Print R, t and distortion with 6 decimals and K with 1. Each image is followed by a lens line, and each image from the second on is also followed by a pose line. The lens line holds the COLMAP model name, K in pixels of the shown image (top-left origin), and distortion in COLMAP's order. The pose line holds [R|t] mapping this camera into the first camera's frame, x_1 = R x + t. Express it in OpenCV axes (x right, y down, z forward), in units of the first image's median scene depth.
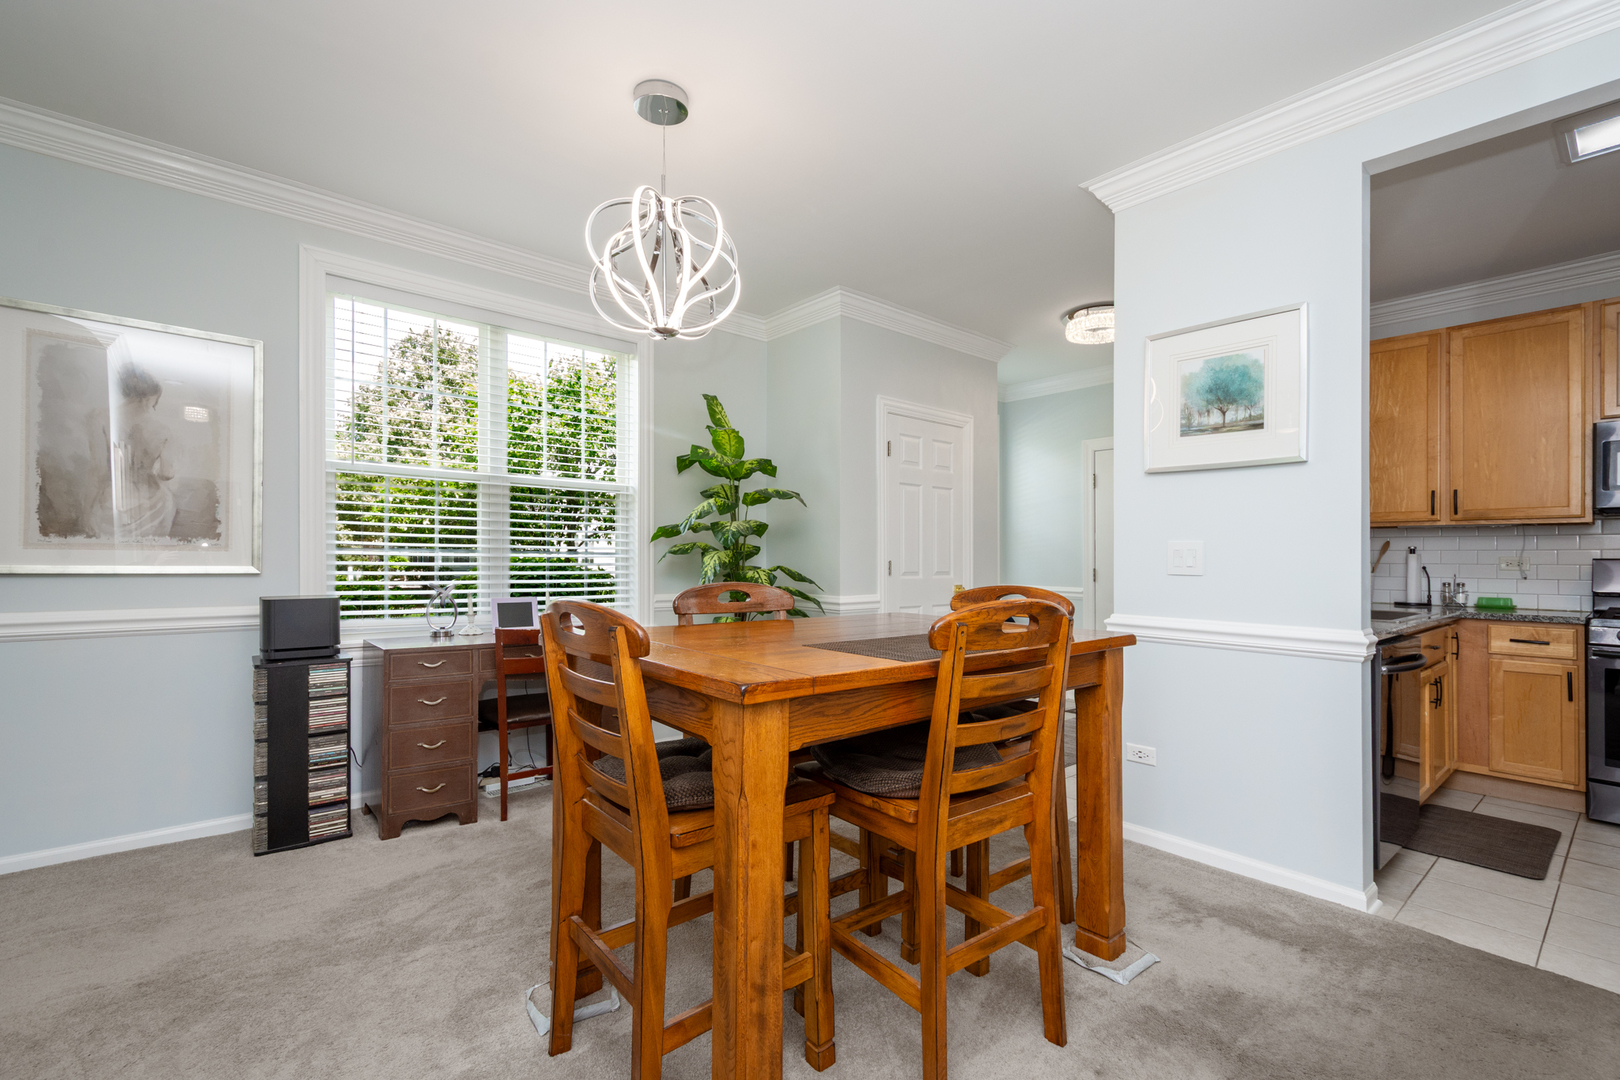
lens RADIAL K [[733.7, 0, 805.9], [0, 733.7, 558.0], [0, 0, 1]] dist [0.006343, 0.000068]
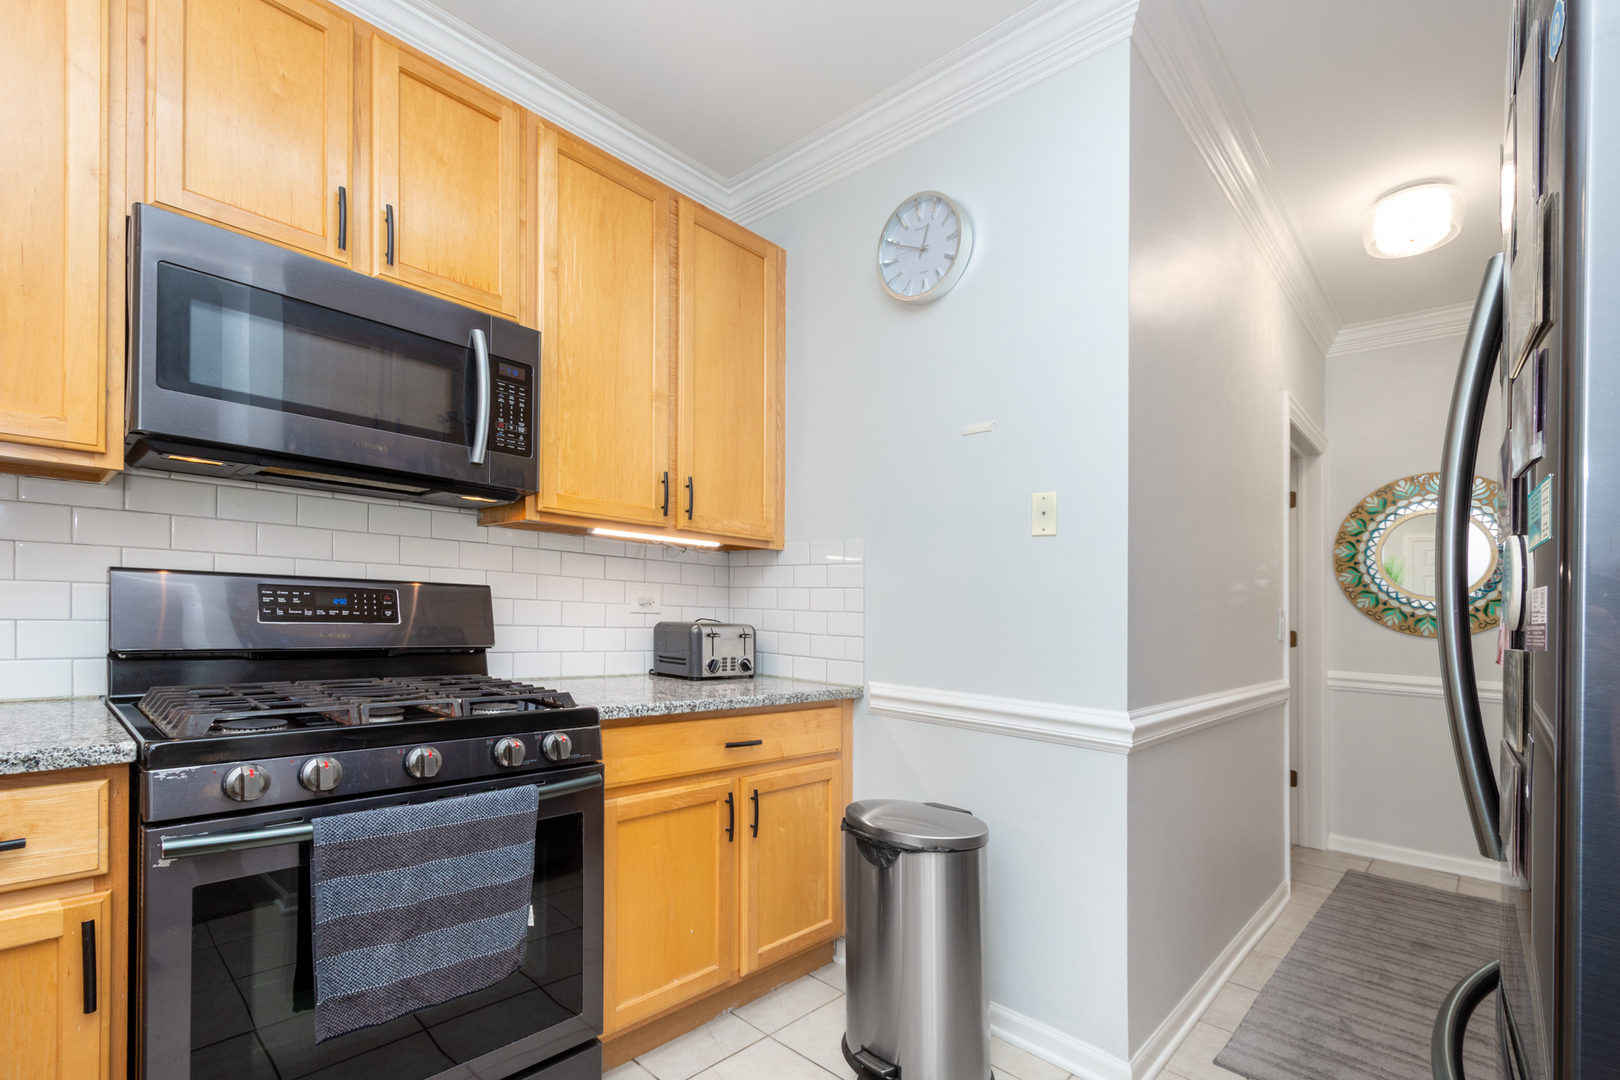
lens RADIAL K [[733.7, 0, 827.1], [0, 733.7, 613.0], [0, 0, 1]] dist [0.006343, 0.000068]
pose [[-0.124840, -0.014897, 0.992065, 0.782258], [-0.032956, 0.999398, 0.010860, 0.010795], [-0.991629, -0.031339, -0.125255, 0.837000]]
